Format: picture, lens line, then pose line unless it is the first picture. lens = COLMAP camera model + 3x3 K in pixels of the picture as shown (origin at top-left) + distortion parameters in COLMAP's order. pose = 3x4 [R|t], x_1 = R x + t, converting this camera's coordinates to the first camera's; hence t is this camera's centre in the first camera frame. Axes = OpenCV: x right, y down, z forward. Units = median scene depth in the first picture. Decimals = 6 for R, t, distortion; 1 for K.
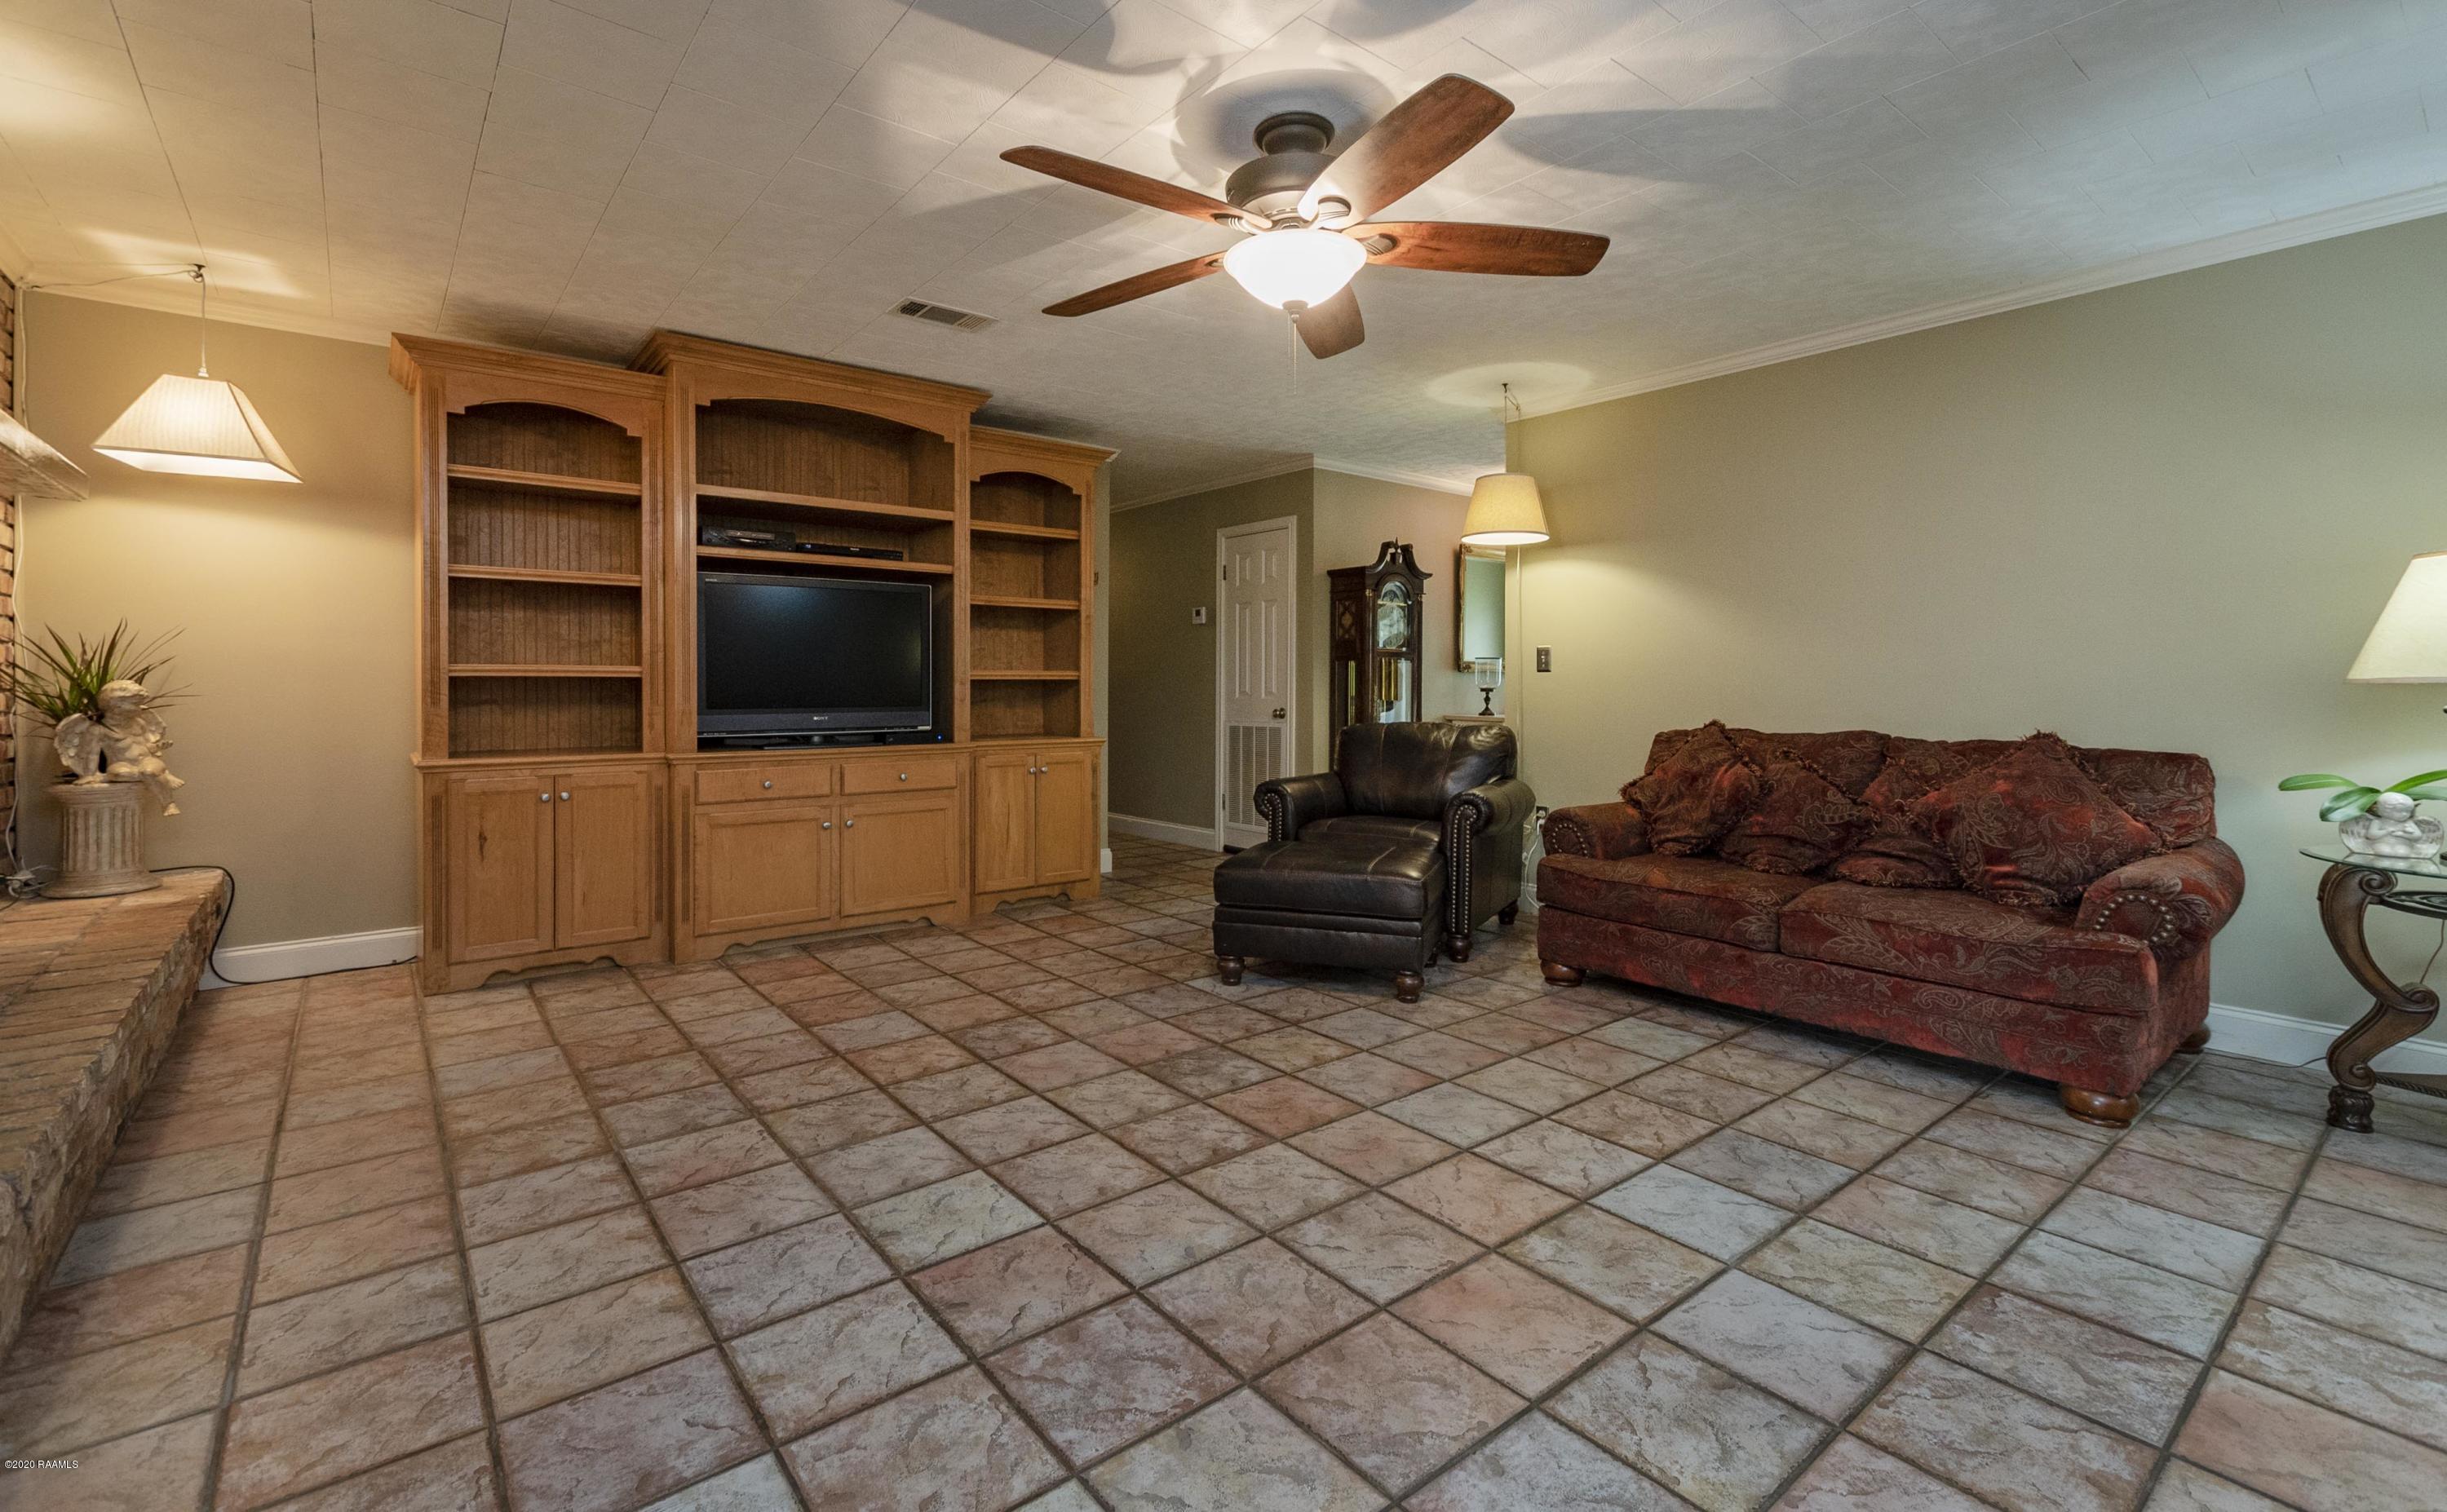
lens RADIAL K [[1069.2, 0, 1220.3], [0, 1069.2, 693.9], [0, 0, 1]] dist [0.003409, -0.000358]
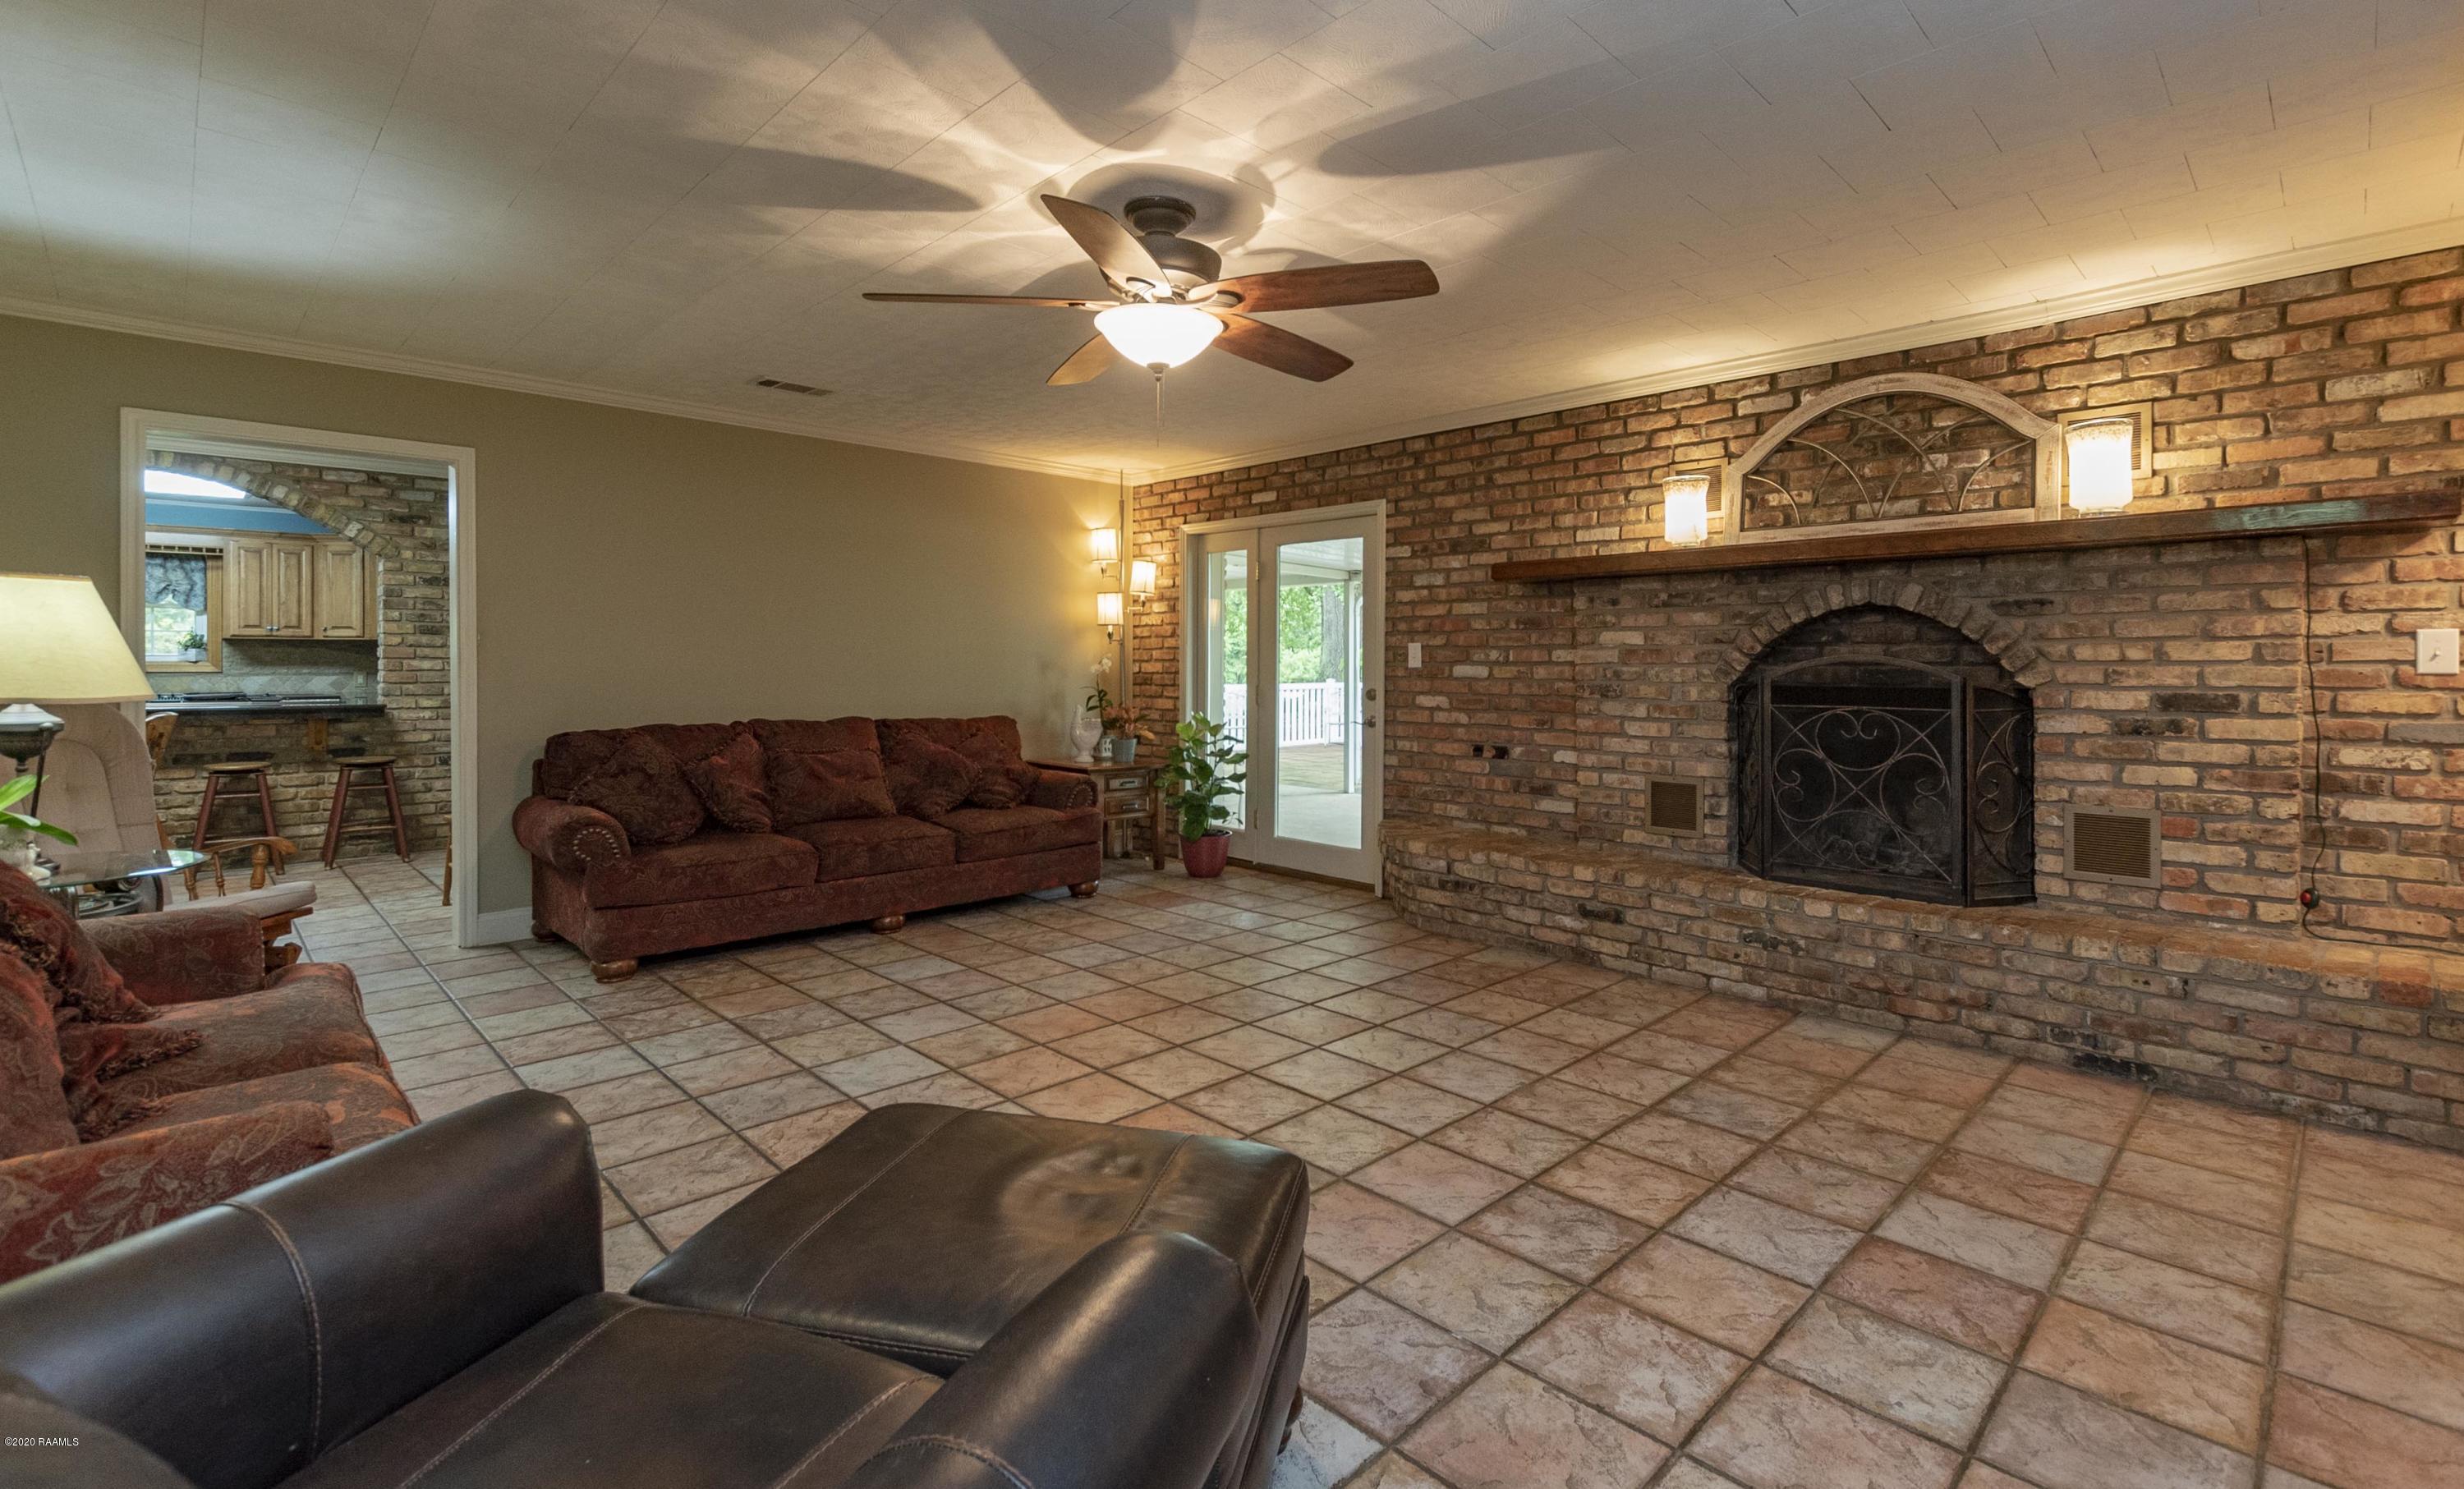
lens RADIAL K [[1083.4, 0, 1234.6], [0, 1083.4, 667.3], [0, 0, 1]] dist [0.002508, -0.000720]
pose [[-0.995012, -0.005919, -0.099583, 0.101248], [-0.006652, 0.999953, 0.007033, -0.058242], [0.099537, 0.007660, -0.995004, 2.140177]]
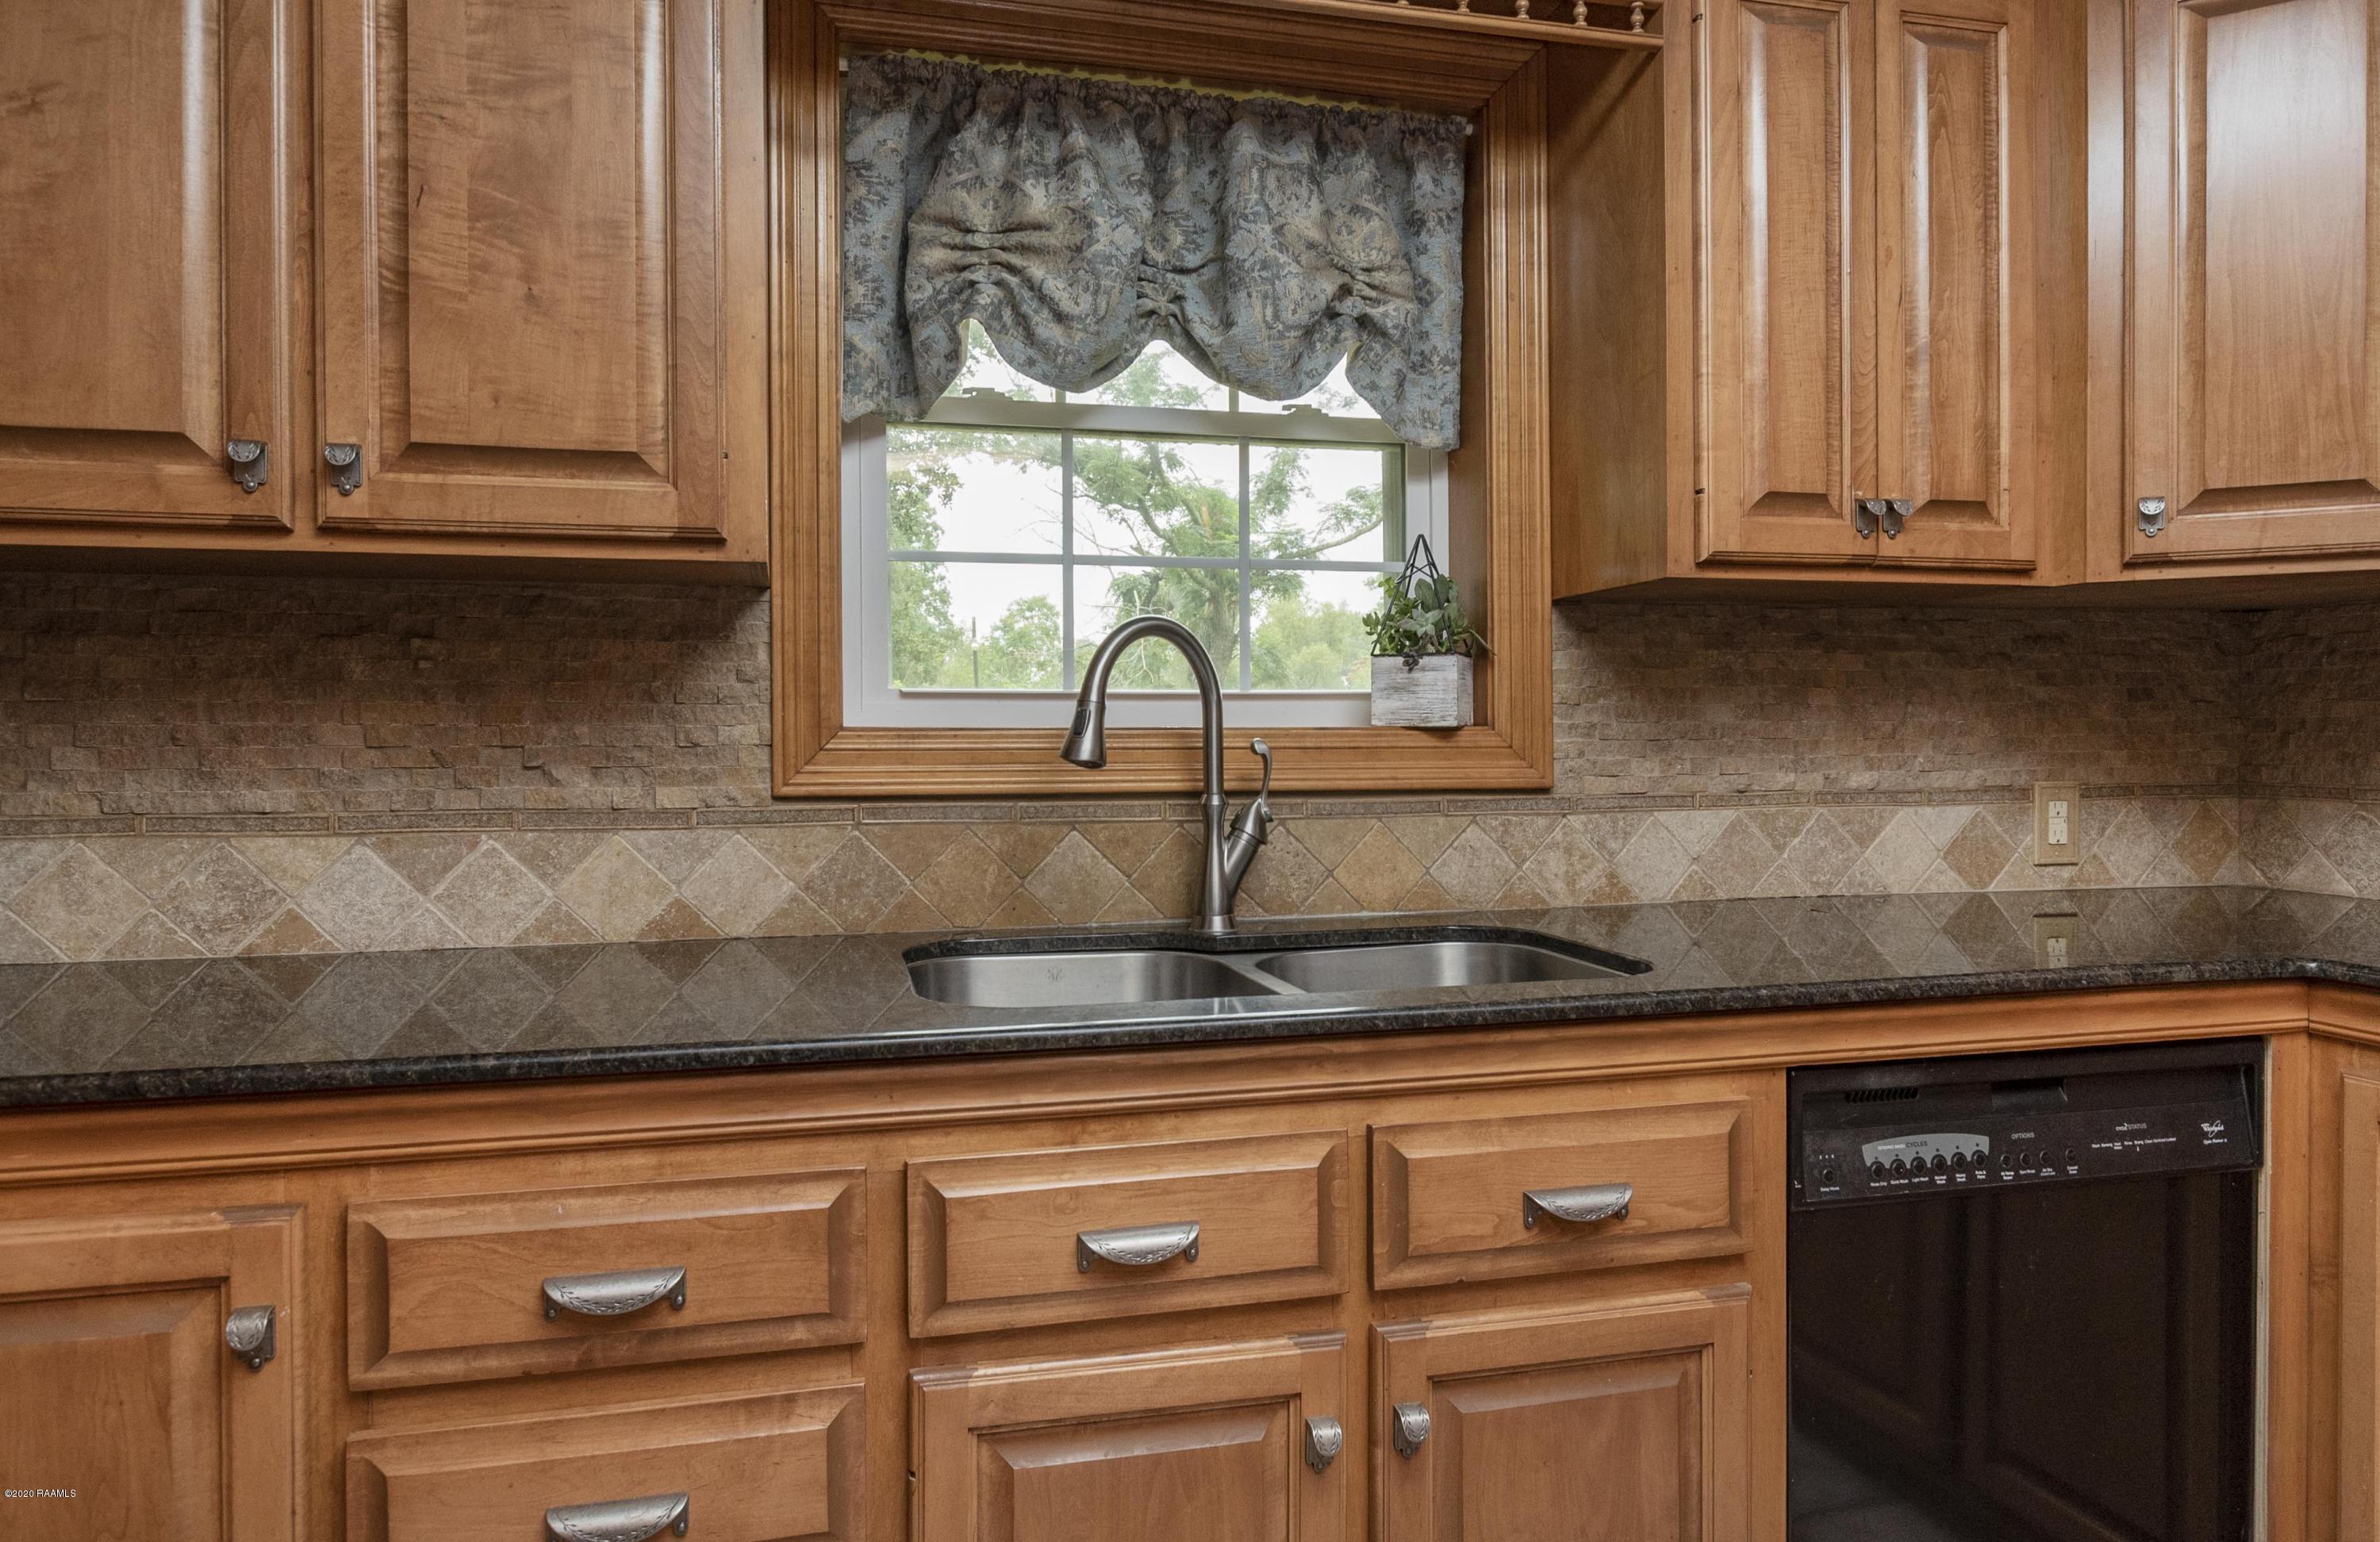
lens RADIAL K [[1543.1, 0, 1189.6], [0, 1543.1, 743.6], [0, 0, 1]] dist [-0.004070, -0.002015]
pose [[-0.910599, -0.003972, 0.413272, 2.730703], [0.001265, 0.999922, 0.012397, -0.034442], [-0.413289, 0.011812, -0.910523, -0.684836]]
